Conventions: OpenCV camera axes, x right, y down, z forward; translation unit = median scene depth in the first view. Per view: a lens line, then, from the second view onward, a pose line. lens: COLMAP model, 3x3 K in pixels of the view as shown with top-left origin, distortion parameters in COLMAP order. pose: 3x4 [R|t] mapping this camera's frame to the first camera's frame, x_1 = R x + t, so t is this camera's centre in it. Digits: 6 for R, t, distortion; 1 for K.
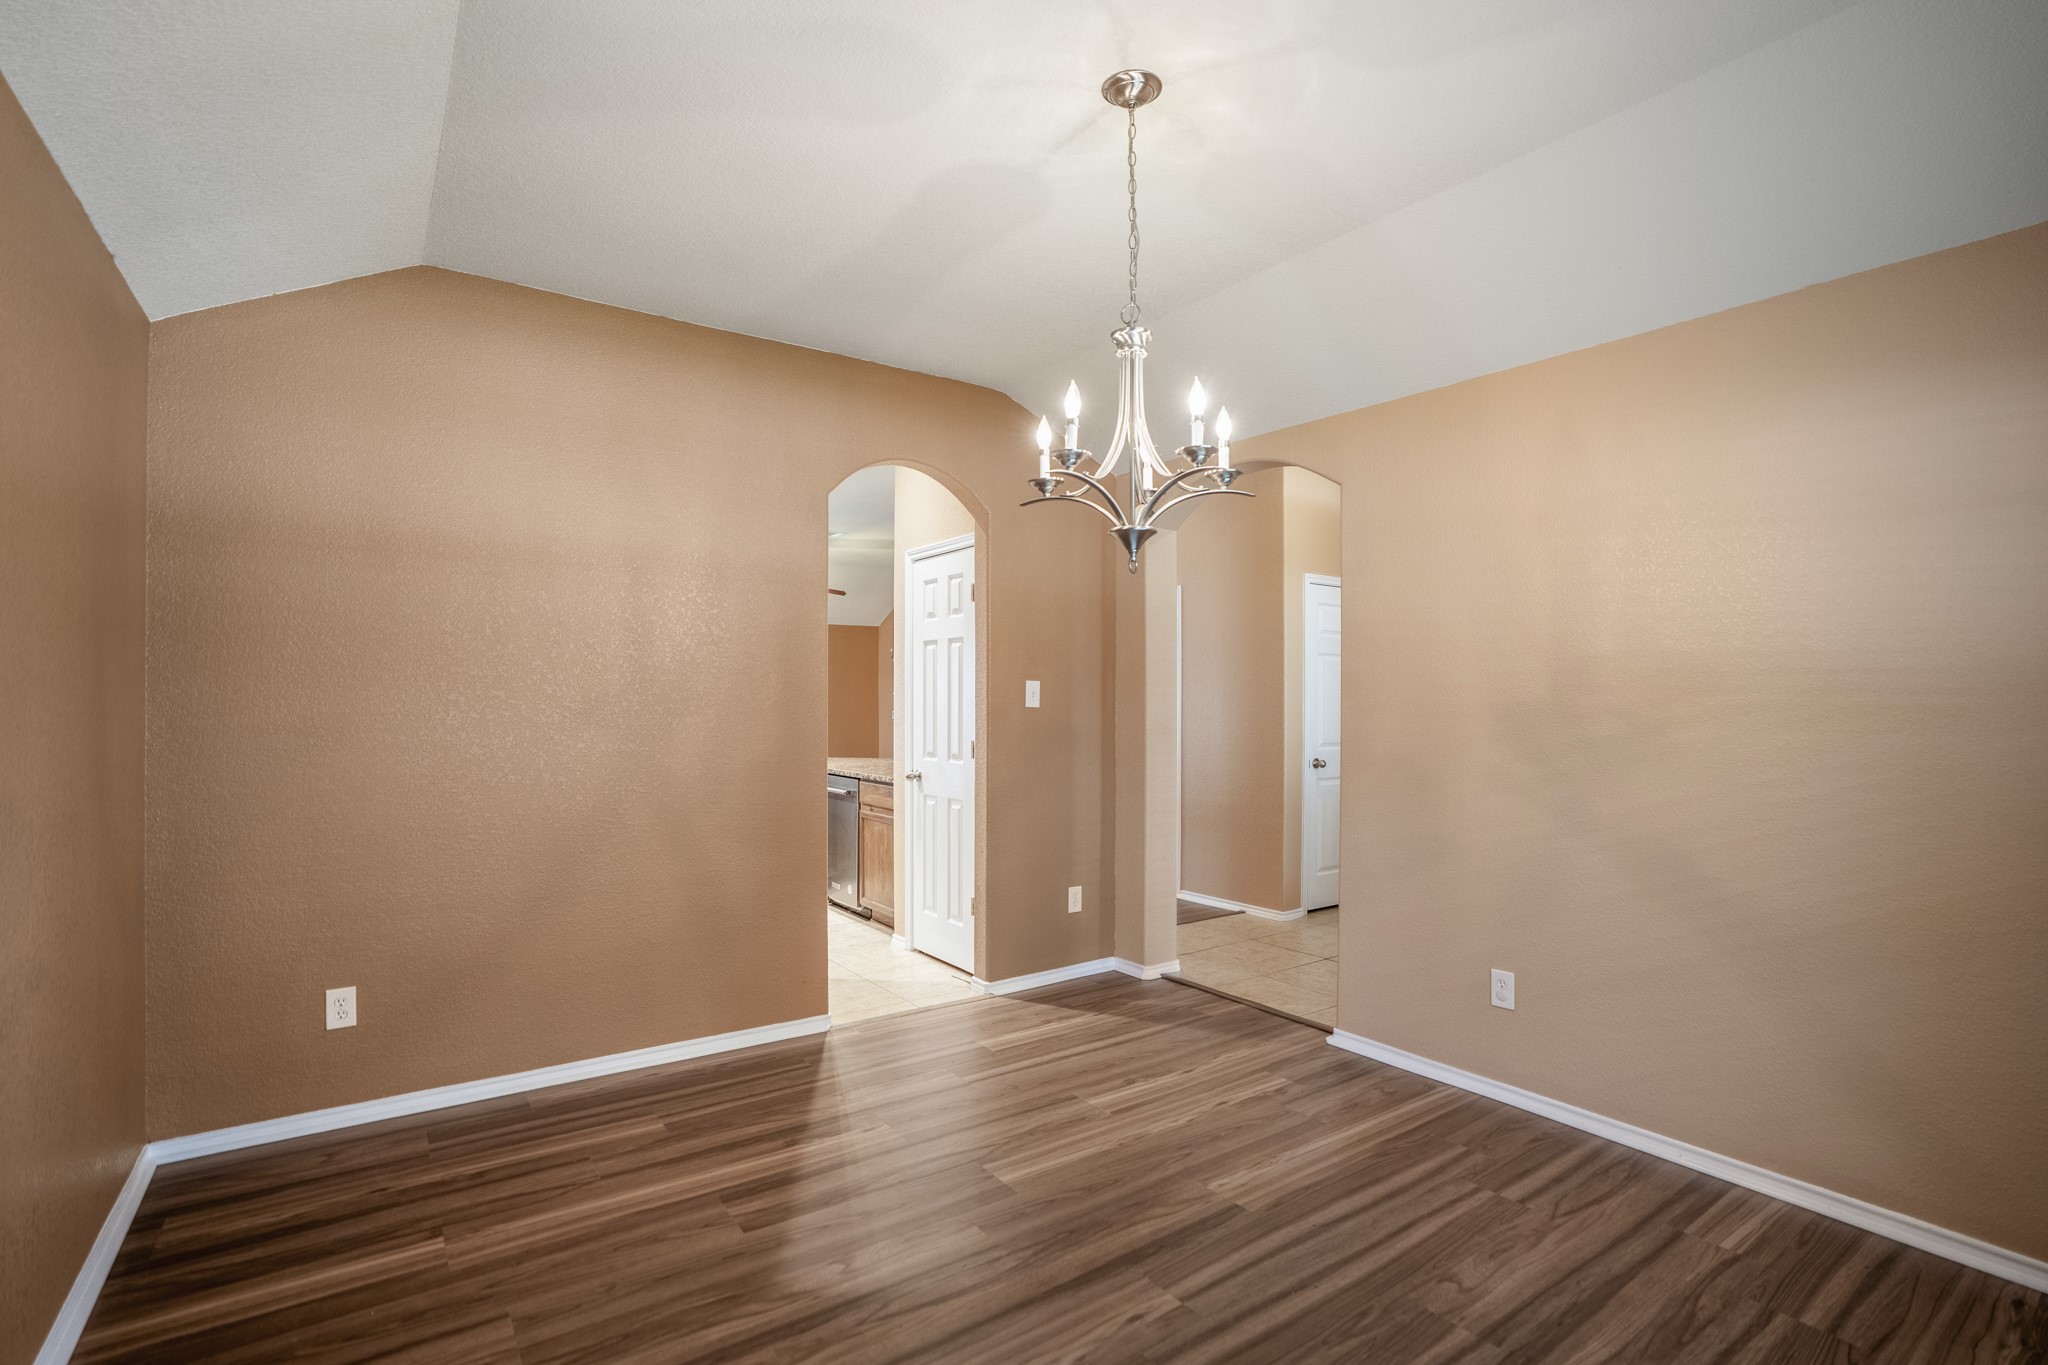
lens RADIAL K [[958.7, 0, 1023.3], [0, 958.7, 696.0], [0, 0, 1]] dist [-0.067193, 0.025463]
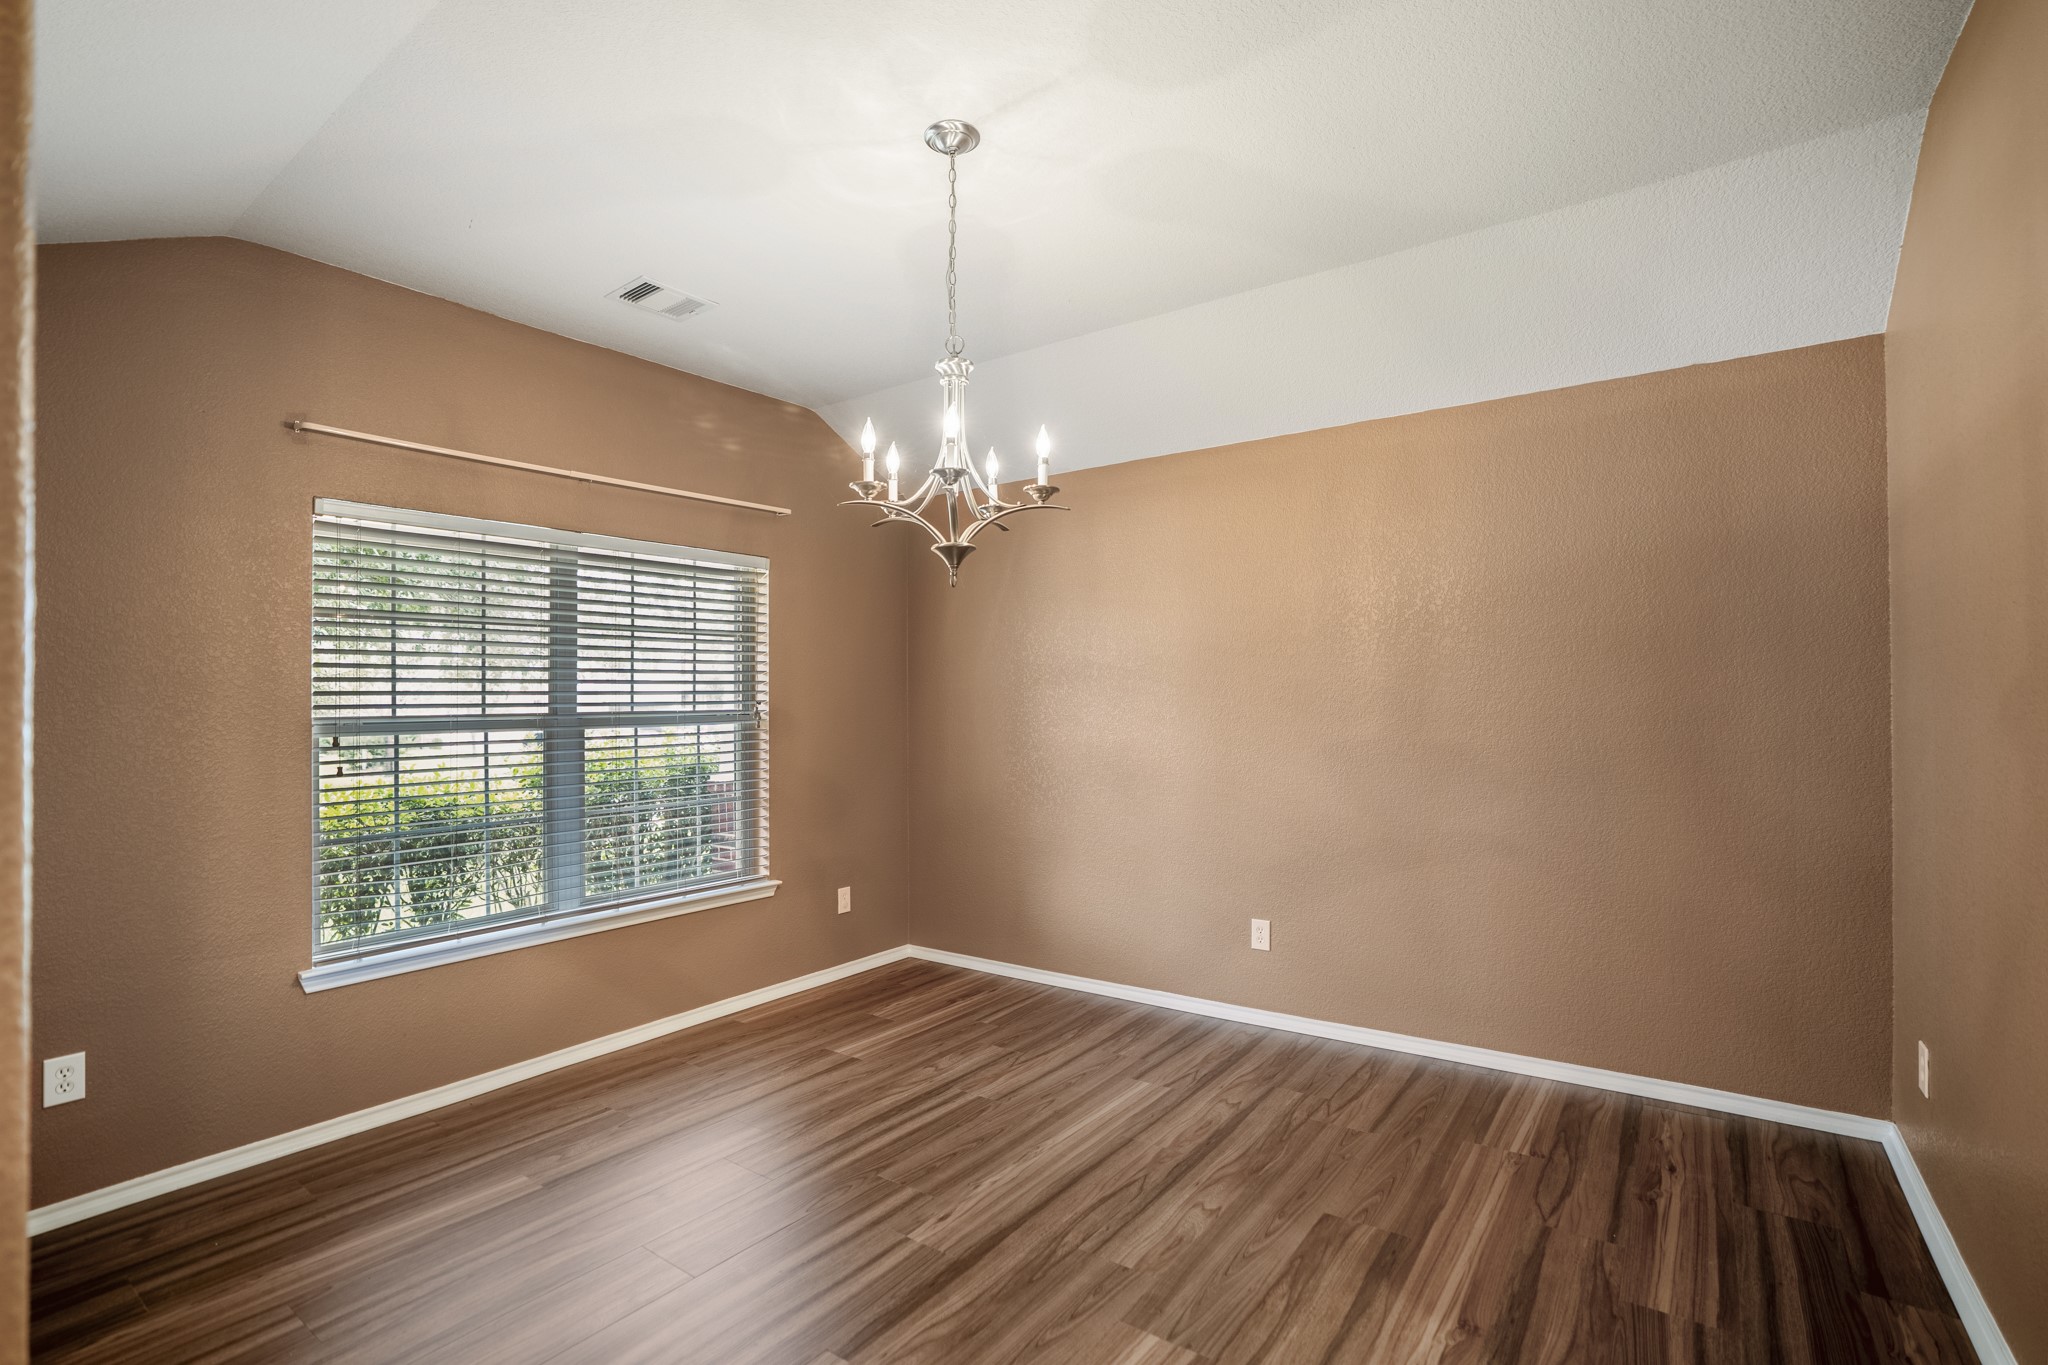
lens RADIAL K [[958.7, 0, 1023.3], [0, 958.7, 696.0], [0, 0, 1]] dist [-0.067193, 0.025463]
pose [[-0.946742, 0.006866, -0.321920, 0.364888], [0.010778, 0.999888, -0.010373, 0.005526], [0.321812, -0.013290, -0.946710, 1.953081]]
